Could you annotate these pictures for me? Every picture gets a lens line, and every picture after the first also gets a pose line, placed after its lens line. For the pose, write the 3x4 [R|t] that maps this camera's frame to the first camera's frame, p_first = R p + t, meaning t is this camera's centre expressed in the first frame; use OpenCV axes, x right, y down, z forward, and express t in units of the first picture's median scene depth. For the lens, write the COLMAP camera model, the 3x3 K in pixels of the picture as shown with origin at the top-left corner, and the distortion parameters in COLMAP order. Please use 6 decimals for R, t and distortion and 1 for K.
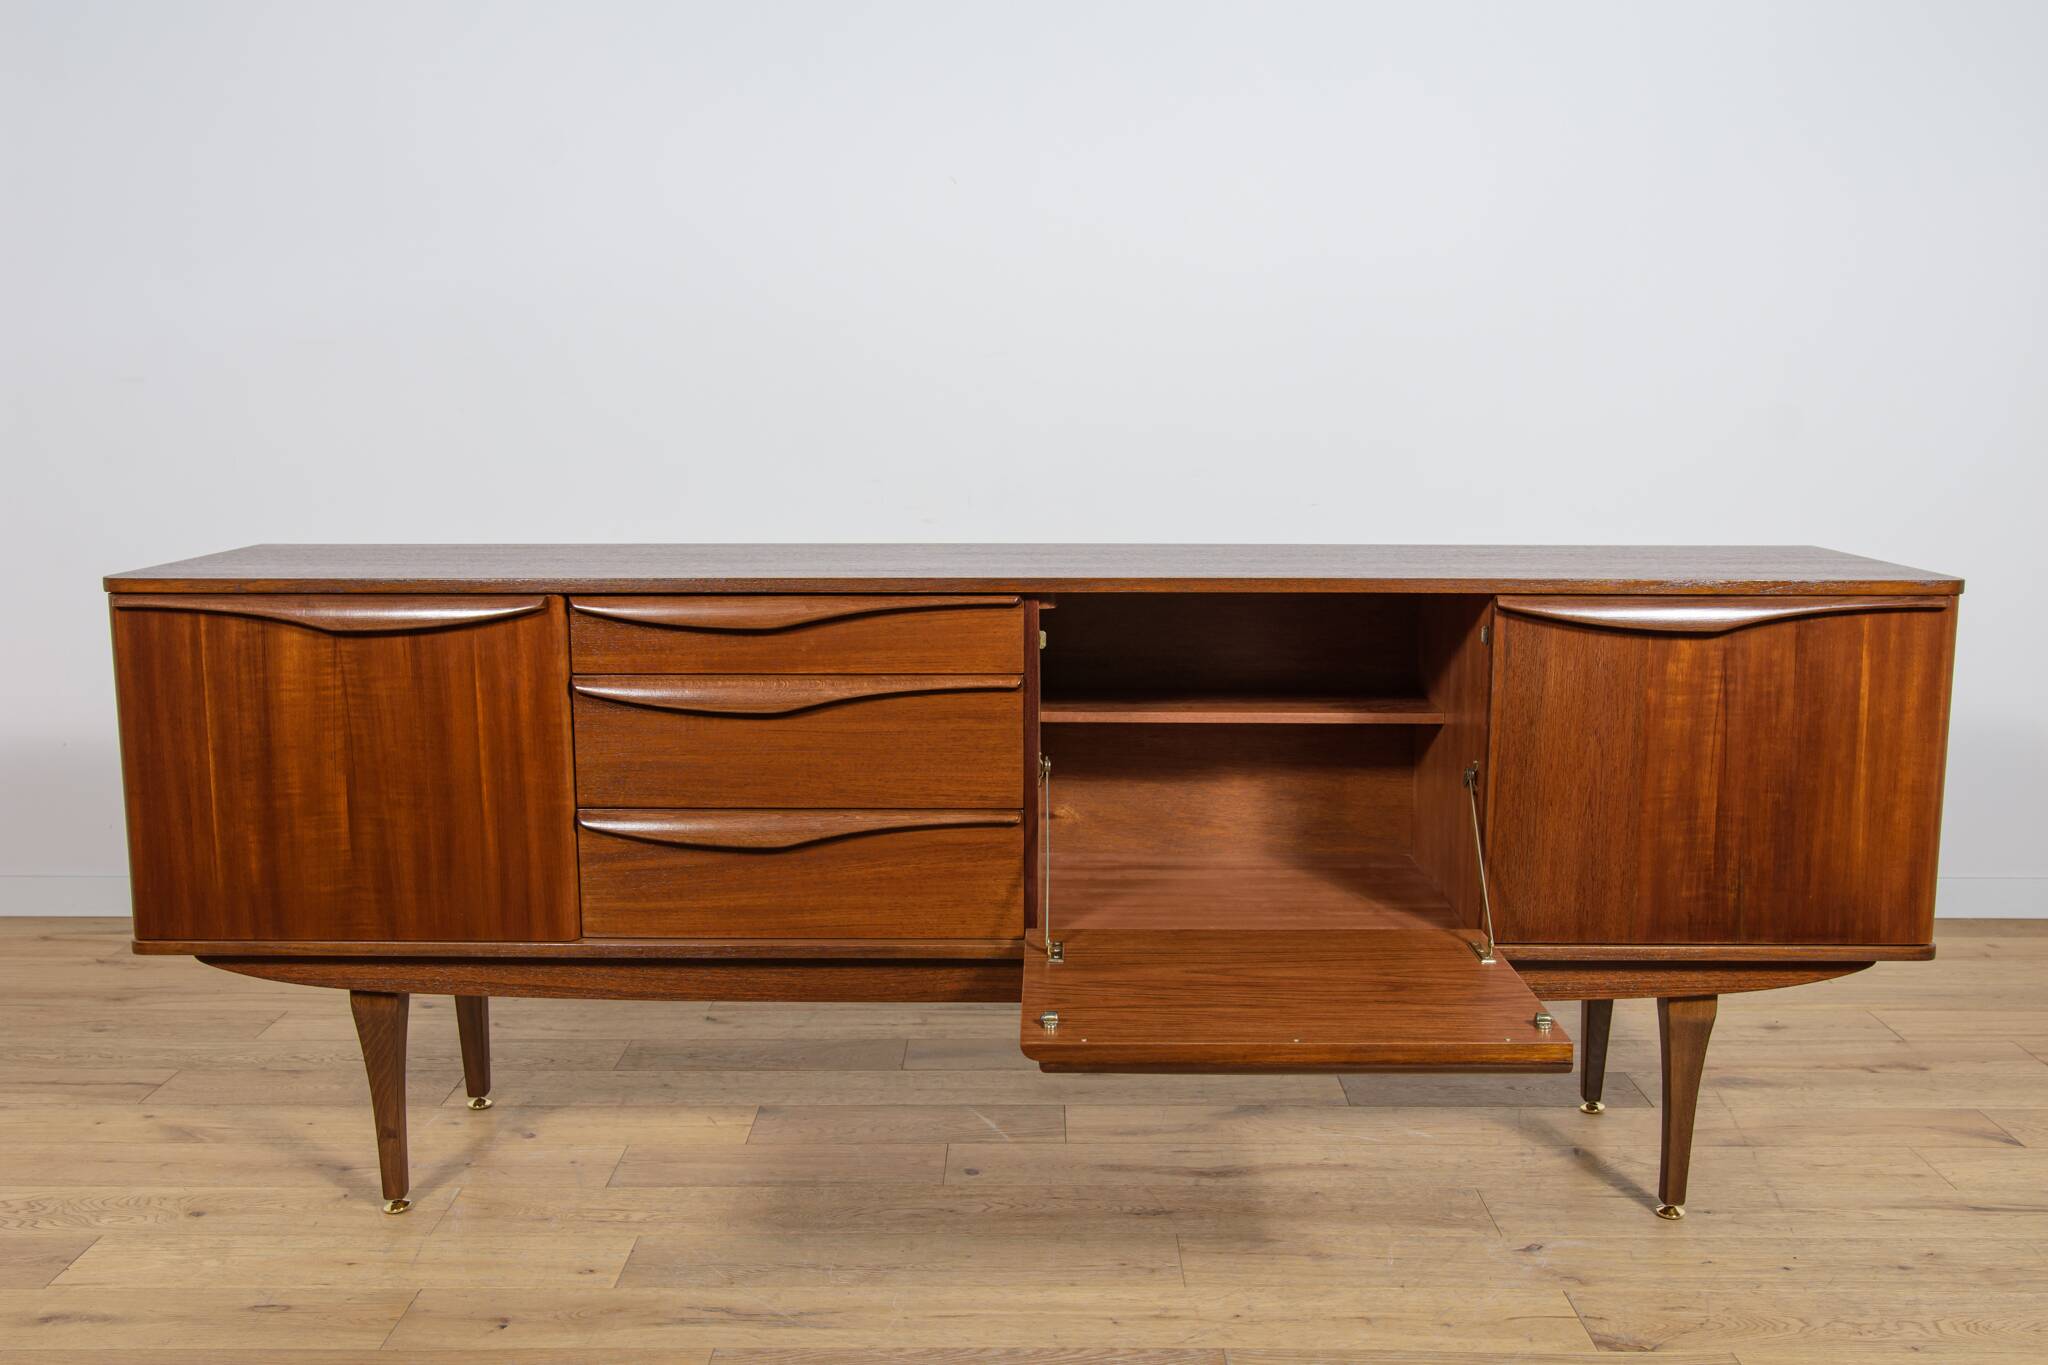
lens RADIAL K [[2046.3, 0, 1011.8], [0, 2046.3, 700.3], [0, 0, 1]] dist [0.010021, 0.000000]
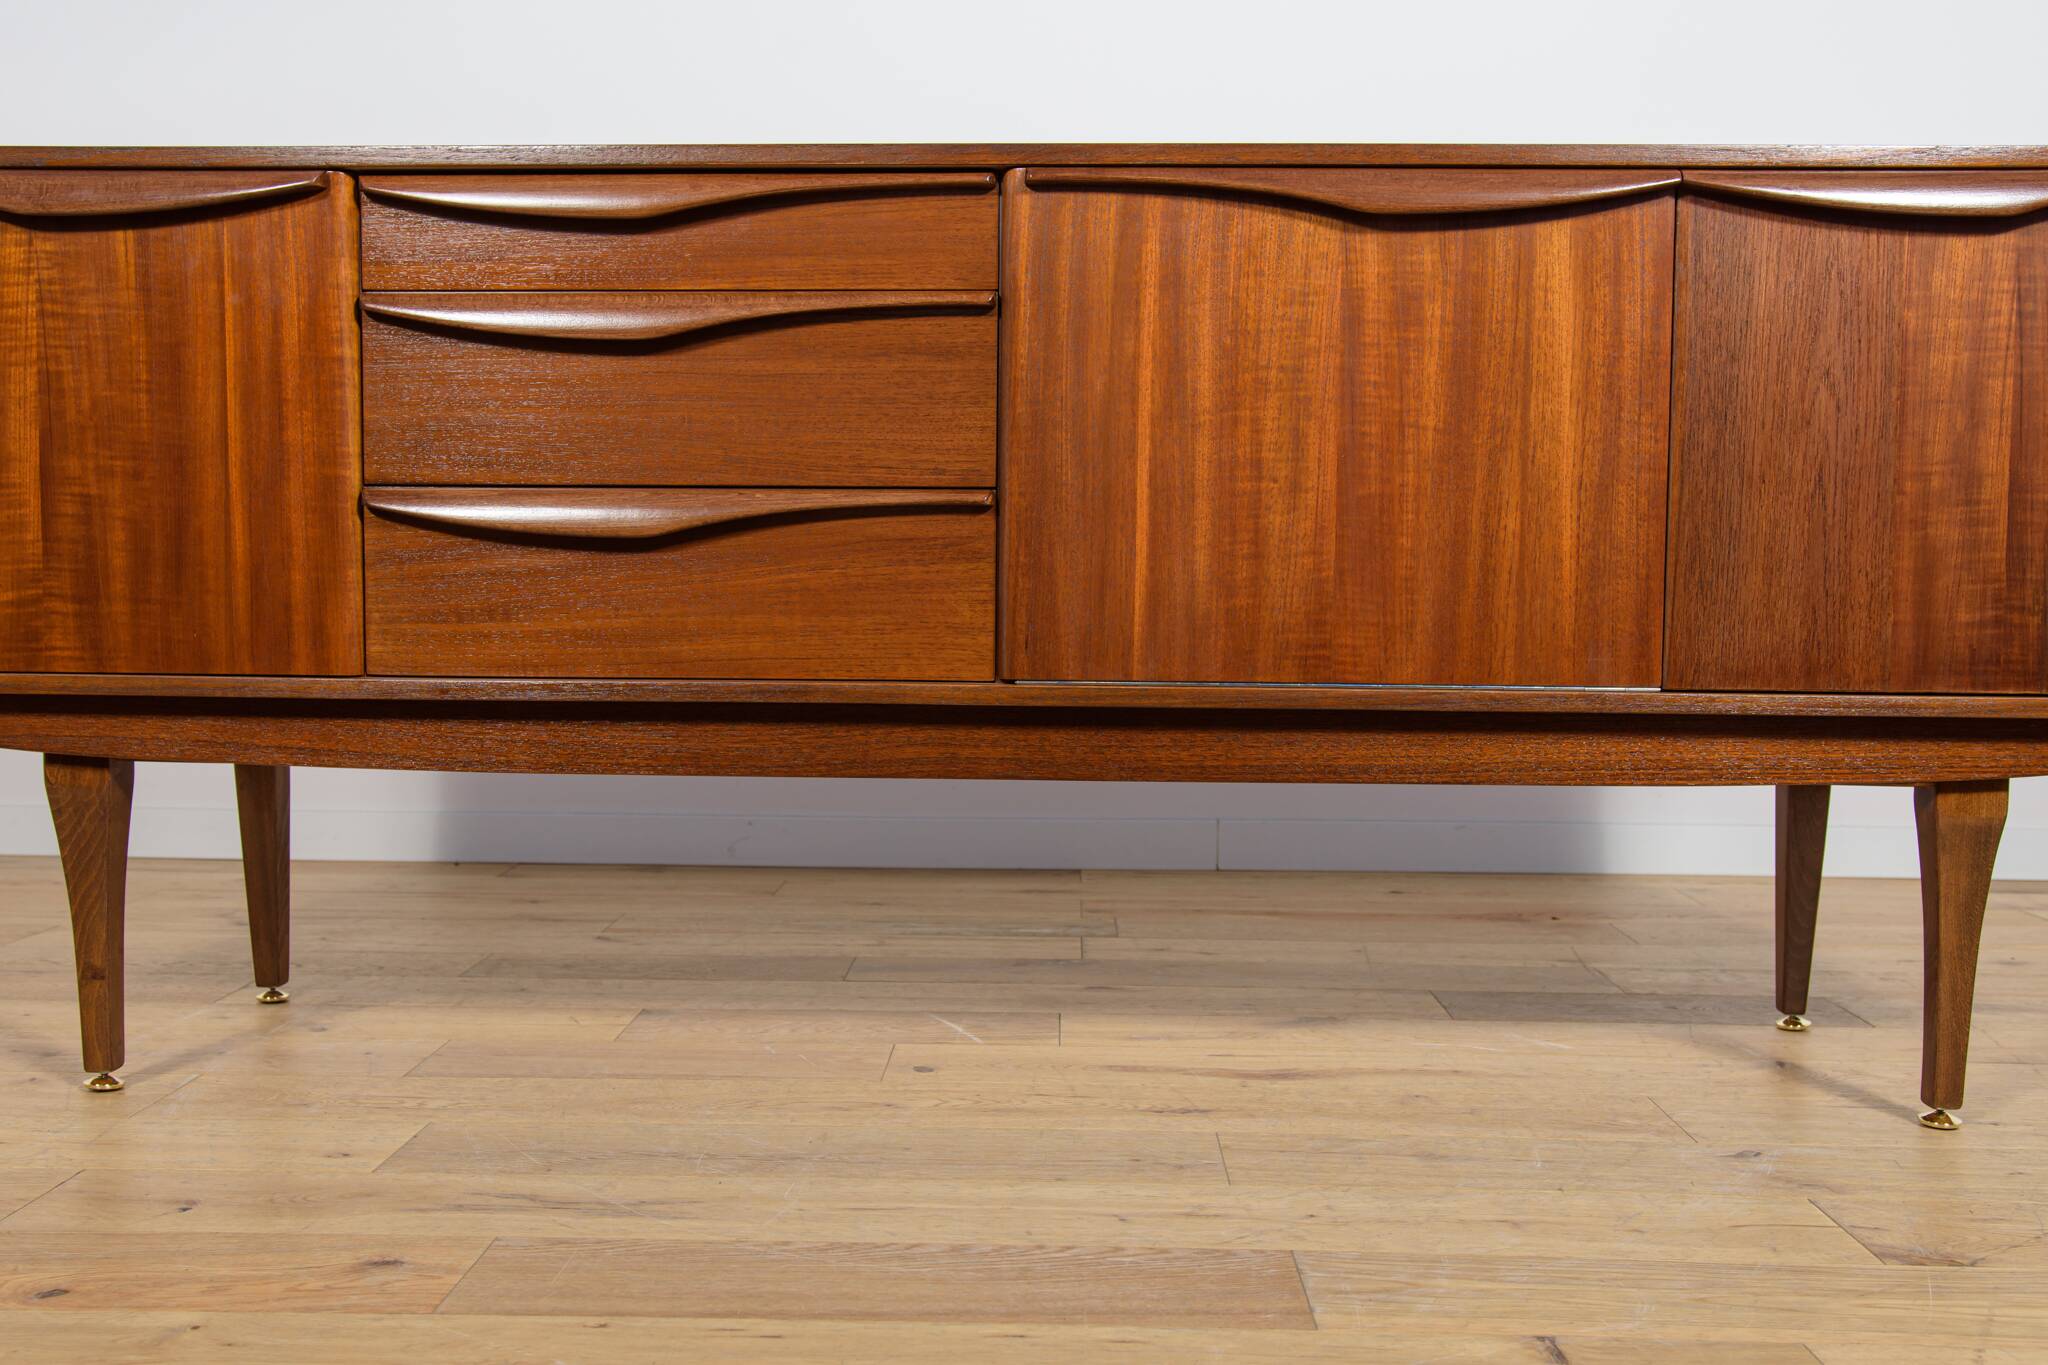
lens RADIAL K [[2046.3, 0, 999.9], [0, 2046.3, 682.5], [0, 0, 1]] dist [0.010021, 0.000000]
pose [[0.999728, 0.011483, -0.020300, 0.021677], [-0.013686, 0.993620, -0.111949, 0.196854], [0.018885, 0.112196, 0.993507, 0.317975]]
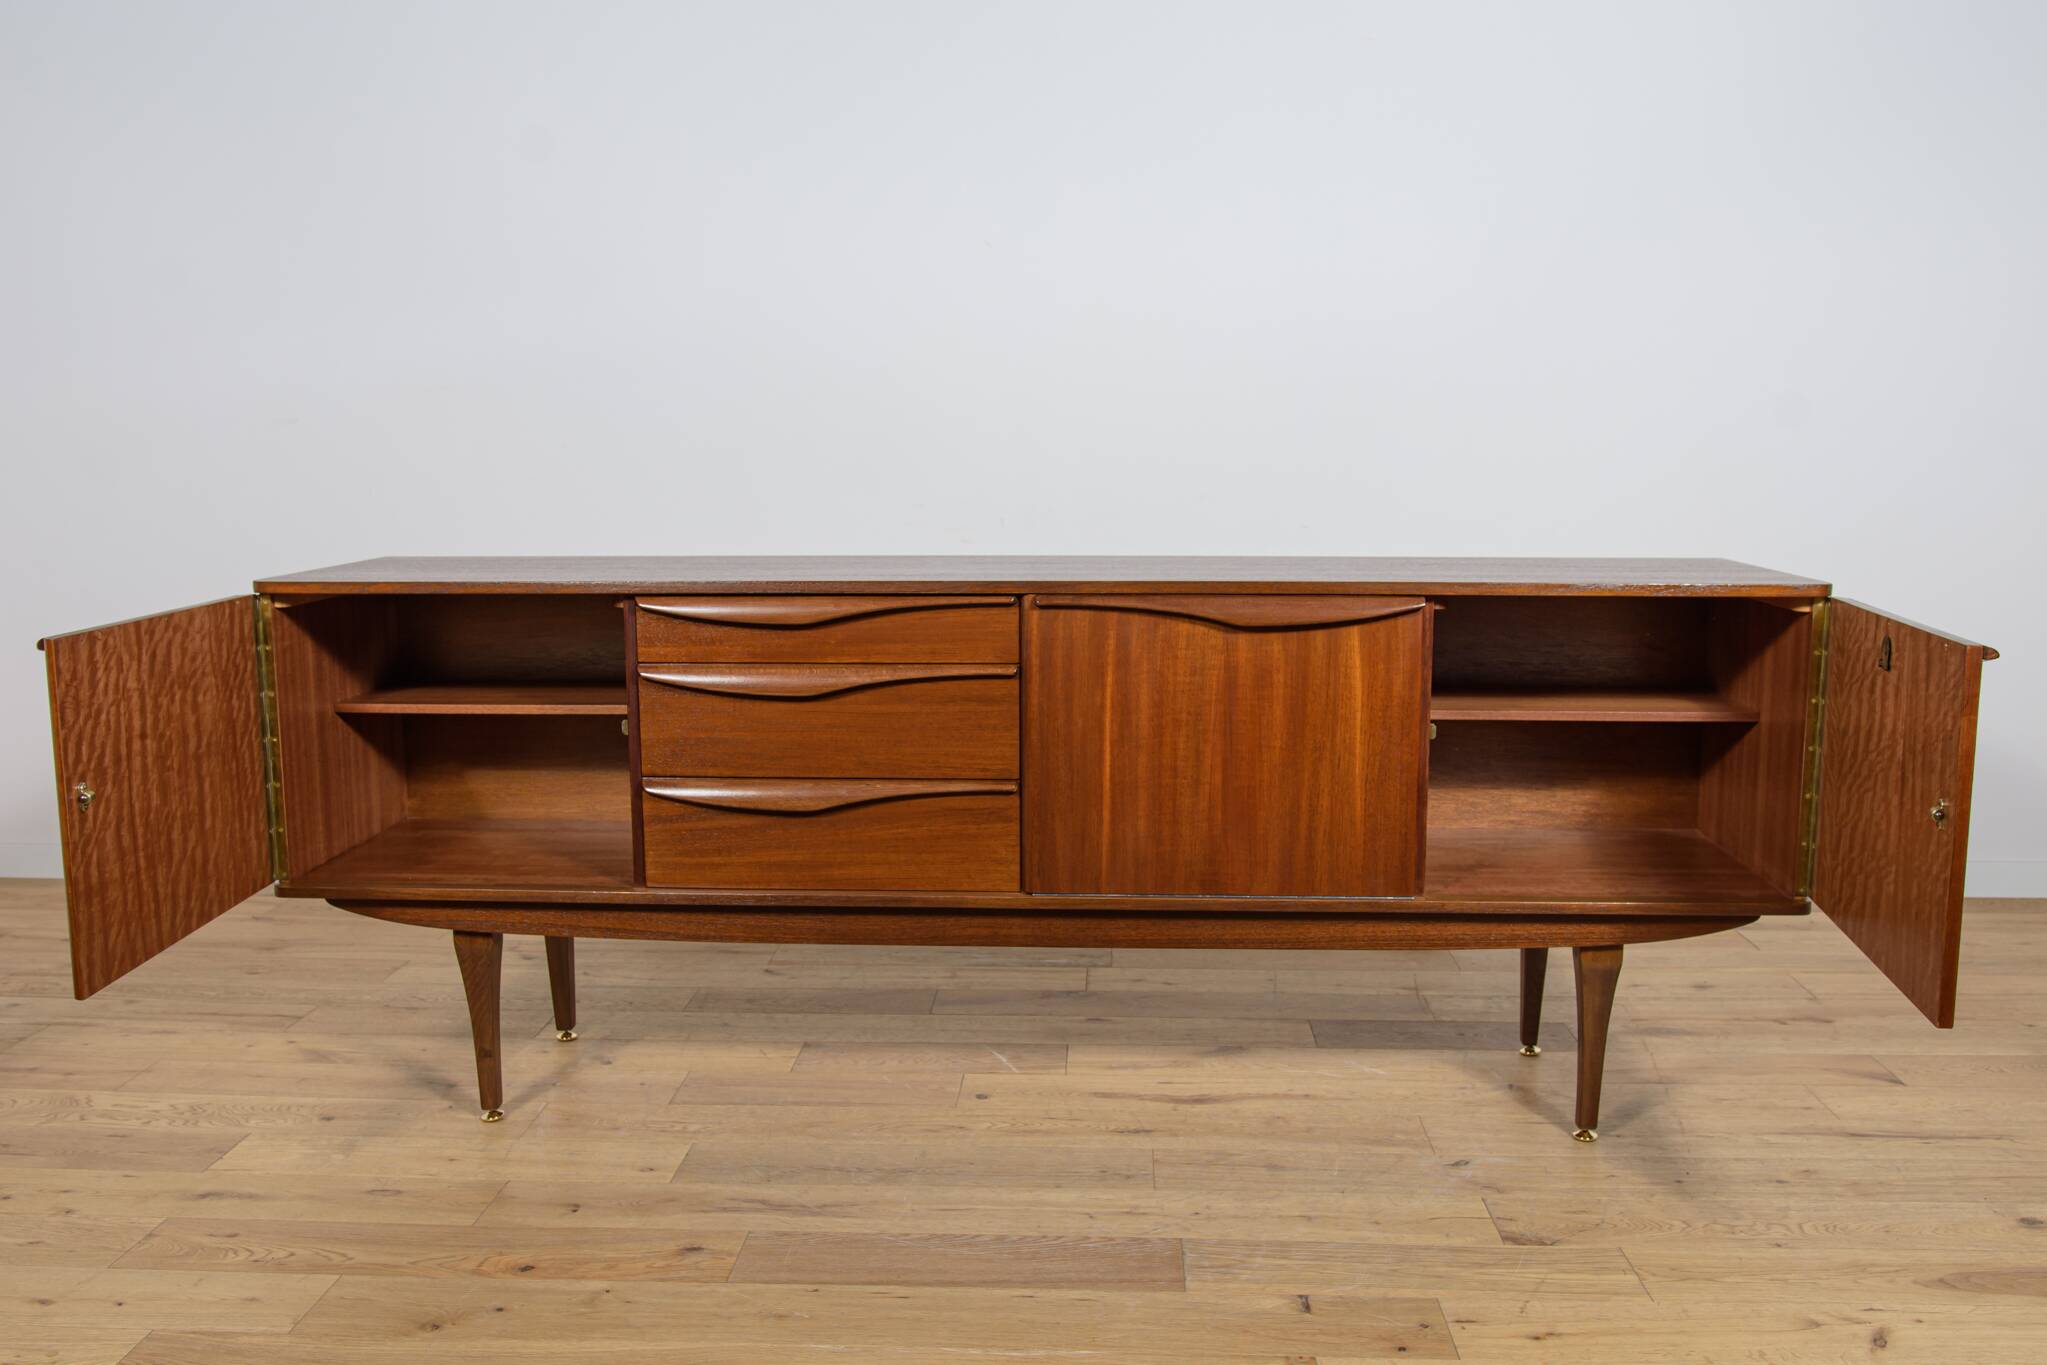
lens RADIAL K [[1889.4, 0, 1005.4], [0, 1889.4, 712.6], [0, 0, 1]] dist [-0.027205, 0.000000]
pose [[0.998866, 0.004165, -0.047418, 0.048503], [-0.004394, 0.999979, -0.004717, 0.019922], [0.047397, 0.004920, 0.998864, -0.075624]]
